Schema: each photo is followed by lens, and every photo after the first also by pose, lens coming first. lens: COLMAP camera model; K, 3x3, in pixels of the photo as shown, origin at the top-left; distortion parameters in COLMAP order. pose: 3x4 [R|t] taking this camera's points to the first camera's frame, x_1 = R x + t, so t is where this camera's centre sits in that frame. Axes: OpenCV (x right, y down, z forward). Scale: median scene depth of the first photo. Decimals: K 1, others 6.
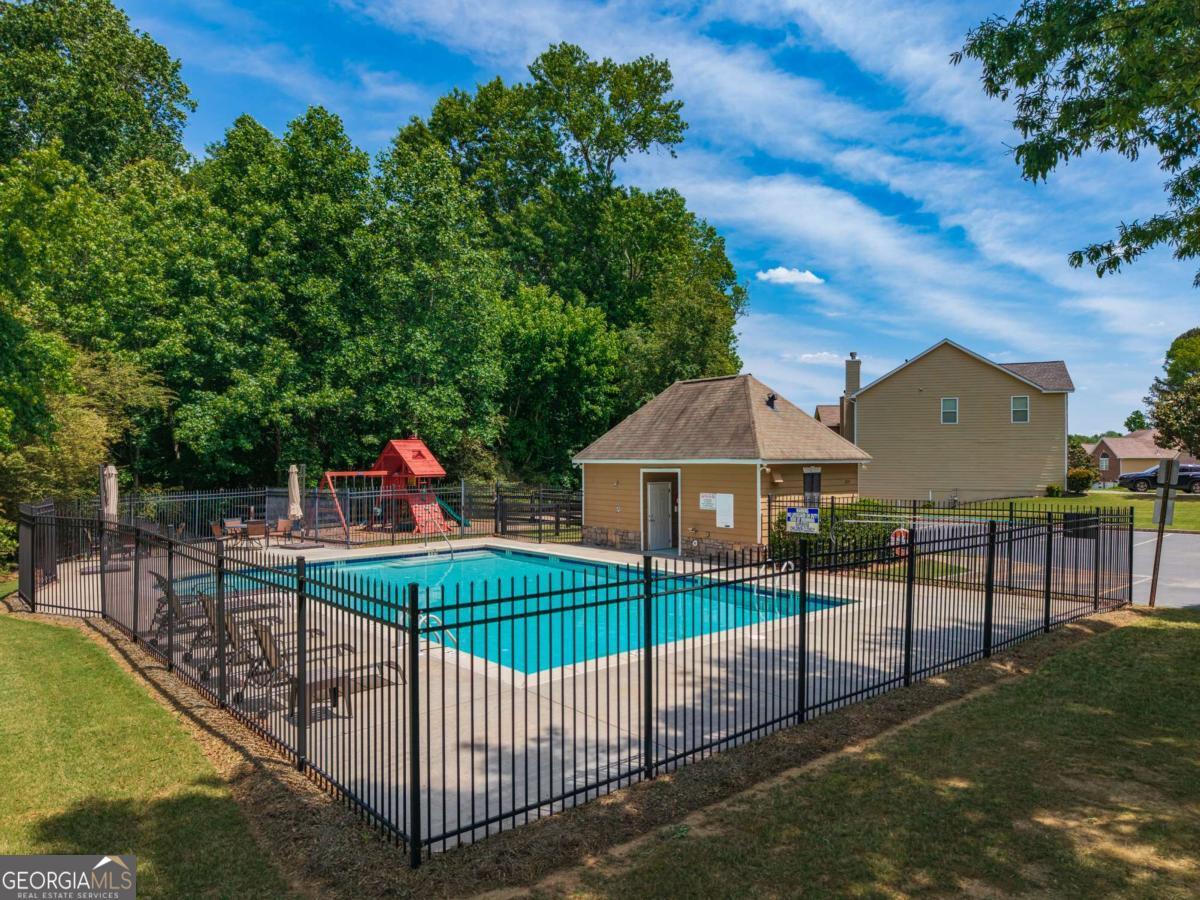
lens RADIAL K [[812.9, 0, 600.0], [0, 812.9, 450.0], [0, 0, 1]] dist [-0.001193, -0.001049]
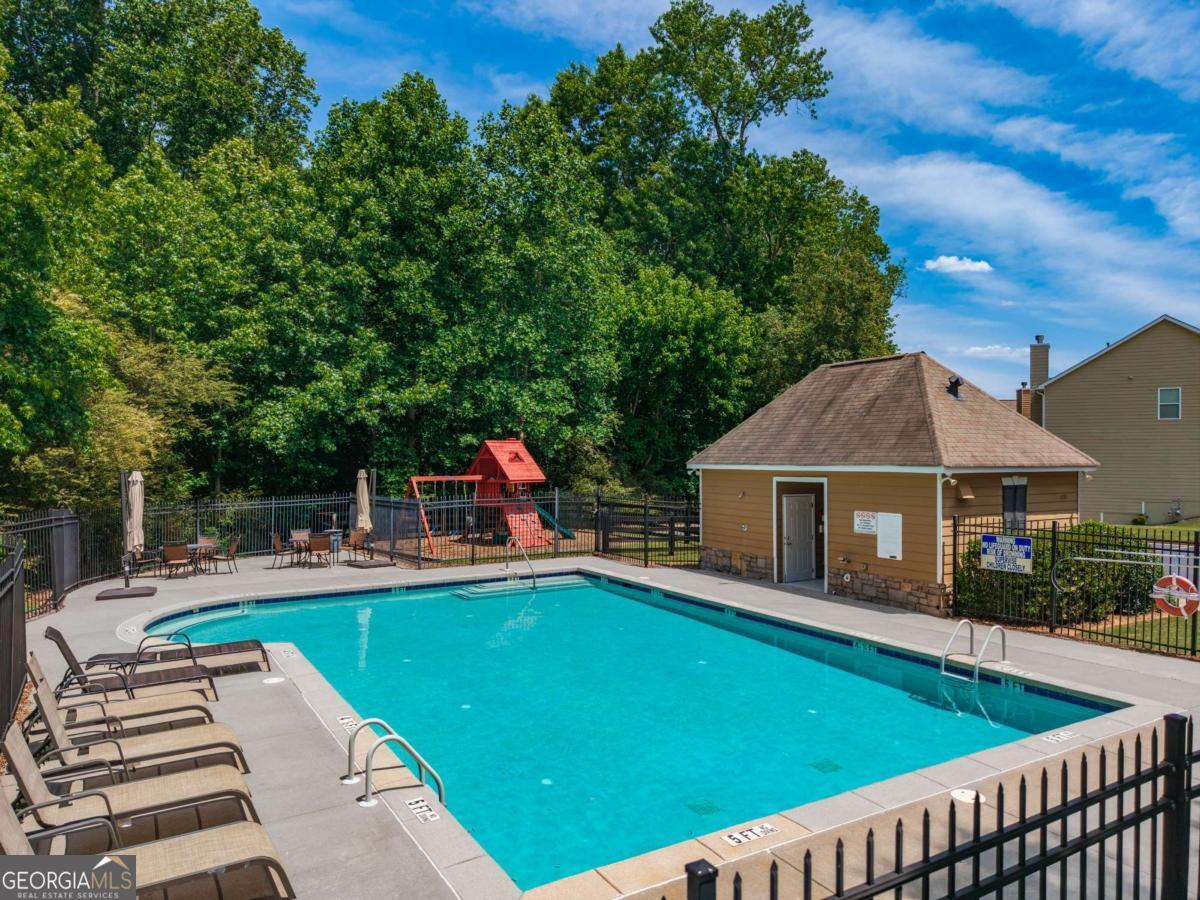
lens RADIAL K [[812.9, 0, 600.0], [0, 812.9, 450.0], [0, 0, 1]] dist [-0.001193, -0.001049]
pose [[0.985899, 0.000431, -0.167338, 0.011586], [-0.000256, 0.999999, 0.001070, -0.002503], [0.167339, -0.001013, 0.985899, 0.146624]]
